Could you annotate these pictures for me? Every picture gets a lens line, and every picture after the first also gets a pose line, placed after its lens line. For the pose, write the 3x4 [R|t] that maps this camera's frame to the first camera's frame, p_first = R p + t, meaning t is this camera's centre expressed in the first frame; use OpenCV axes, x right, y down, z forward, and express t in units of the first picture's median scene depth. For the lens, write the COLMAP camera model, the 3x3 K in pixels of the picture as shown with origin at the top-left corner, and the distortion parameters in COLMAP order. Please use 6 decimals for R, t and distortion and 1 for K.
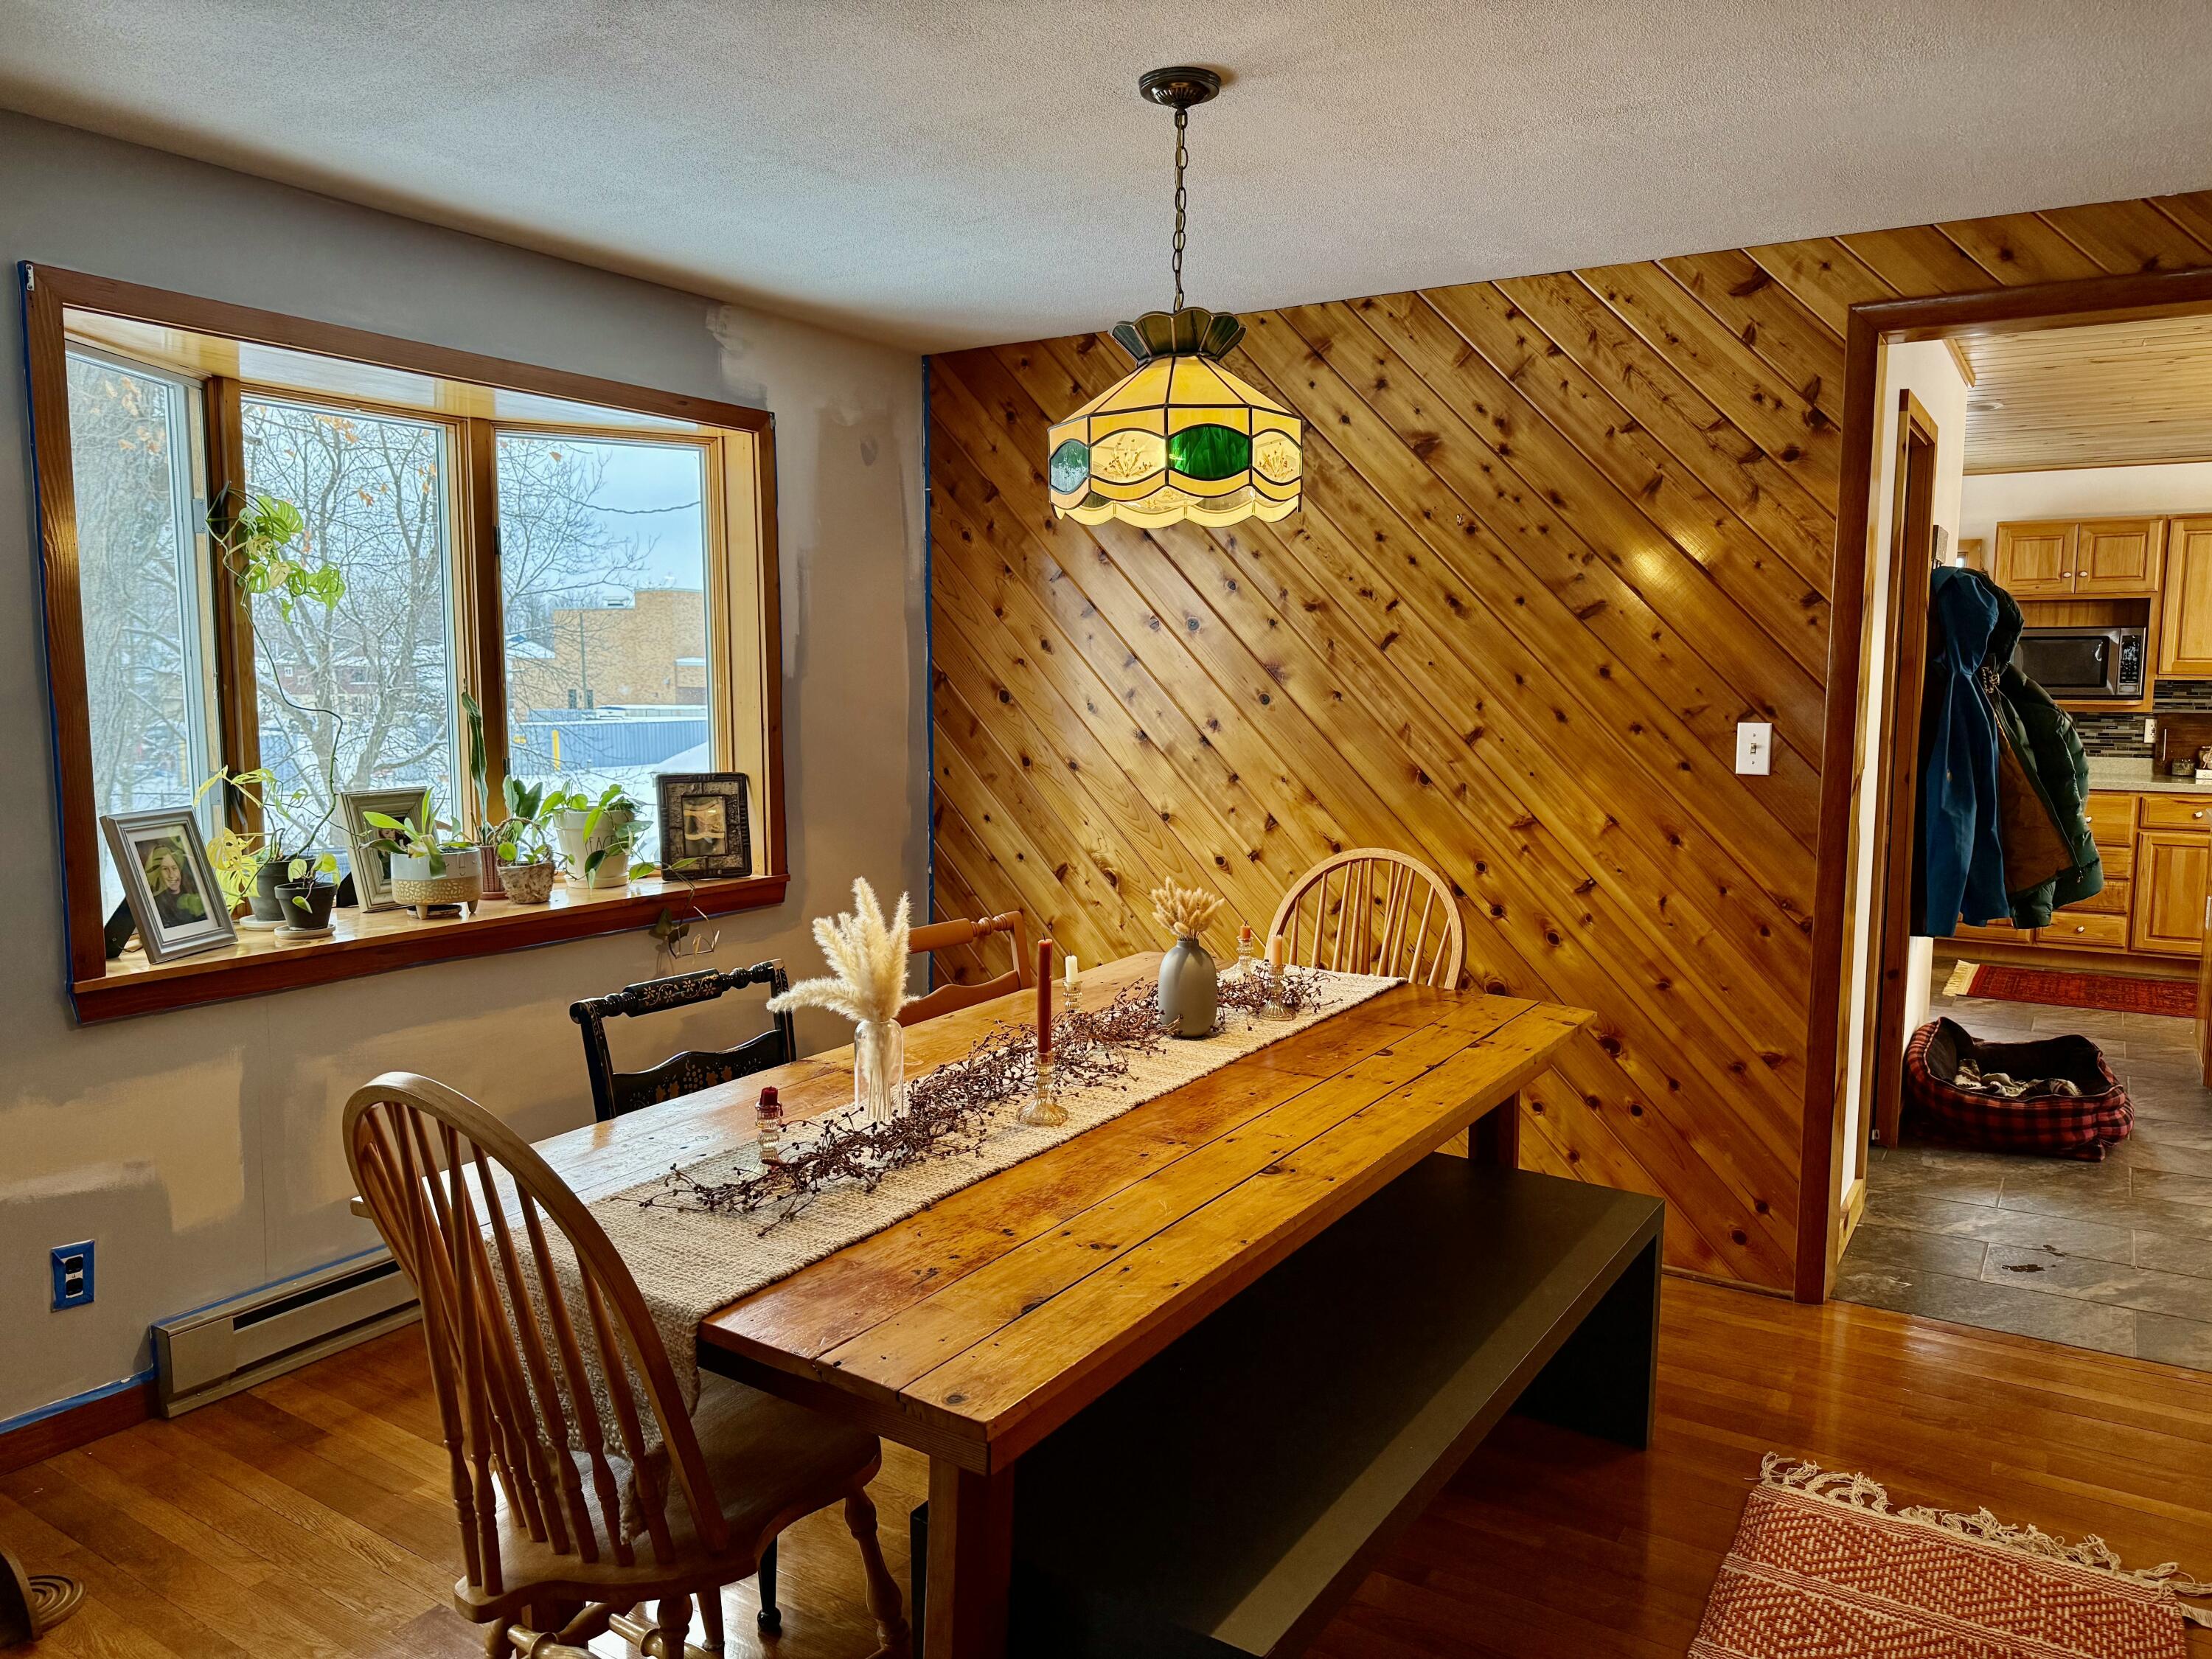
lens RADIAL K [[1533.0, 0, 1106.0], [0, 1533.0, 829.5], [0, 0, 1]] dist [0.152788, -0.160499]
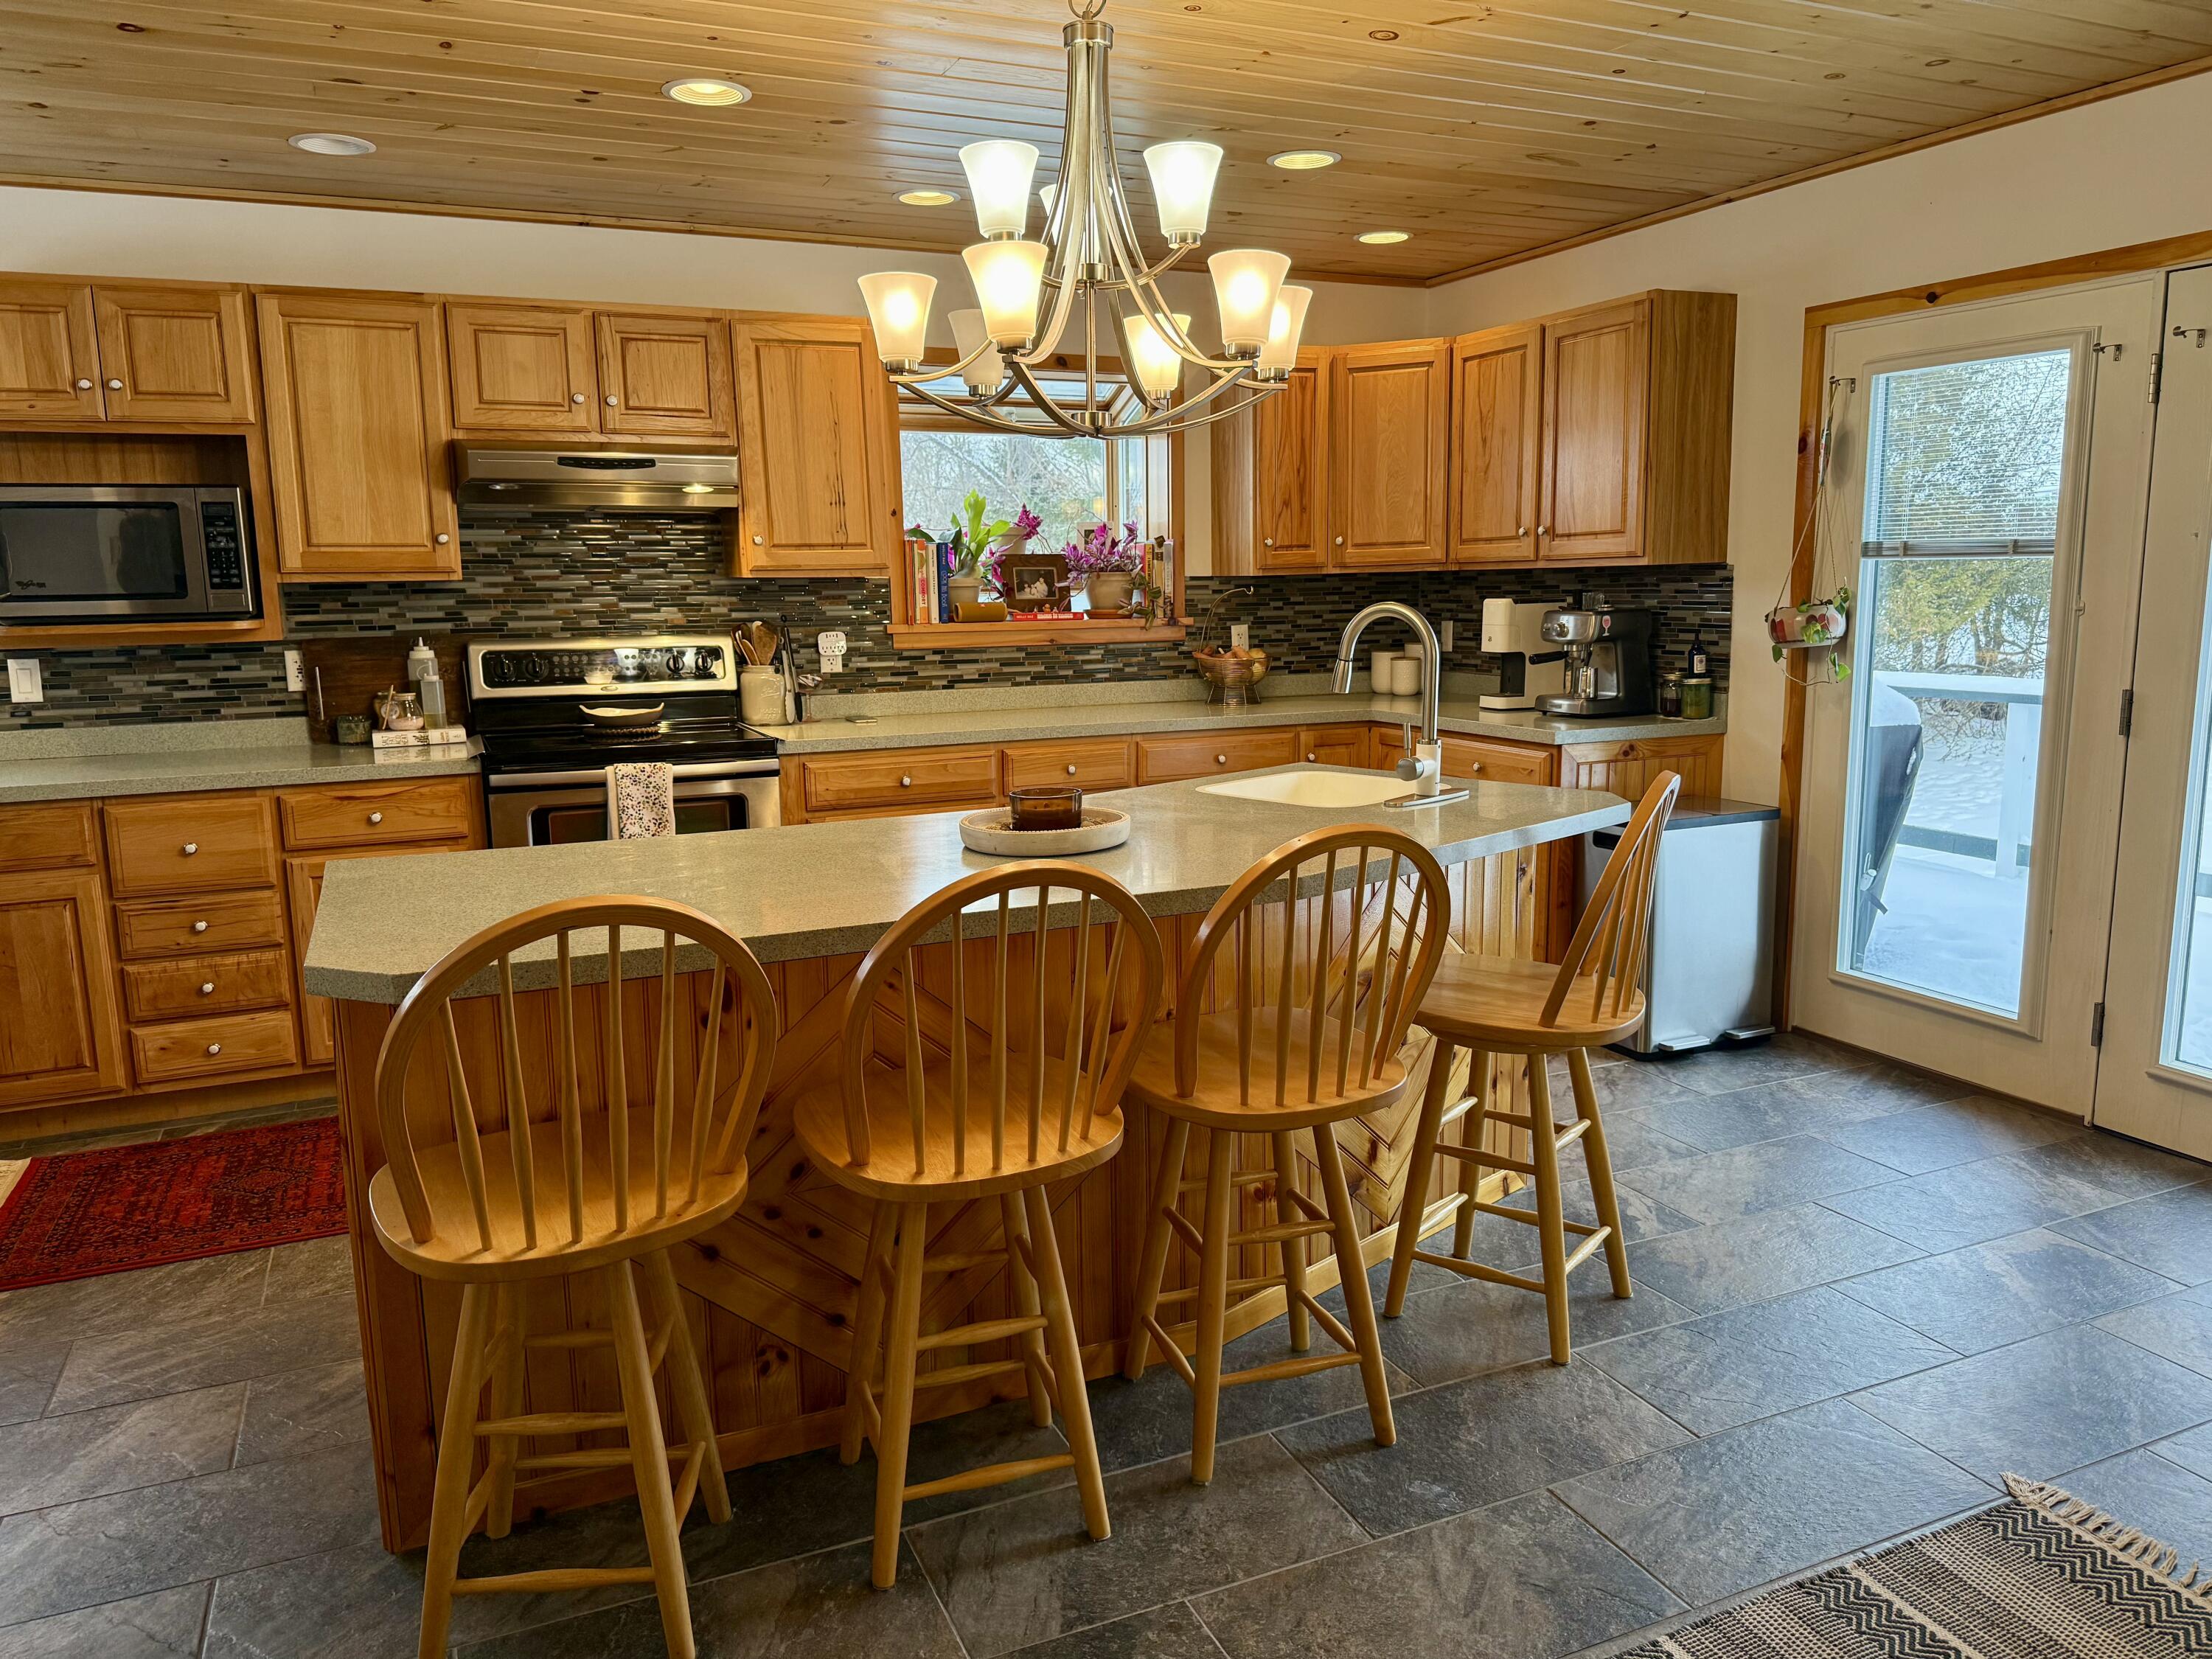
lens RADIAL K [[1549.6, 0, 1106.0], [0, 1549.6, 829.5], [0, 0, 1]] dist [0.157019, -0.254629]
pose [[0.563331, -0.148109, 0.812848, 0.666537], [0.102288, 0.988735, 0.109268, -0.073156], [-0.819875, 0.021591, 0.572135, 0.820837]]
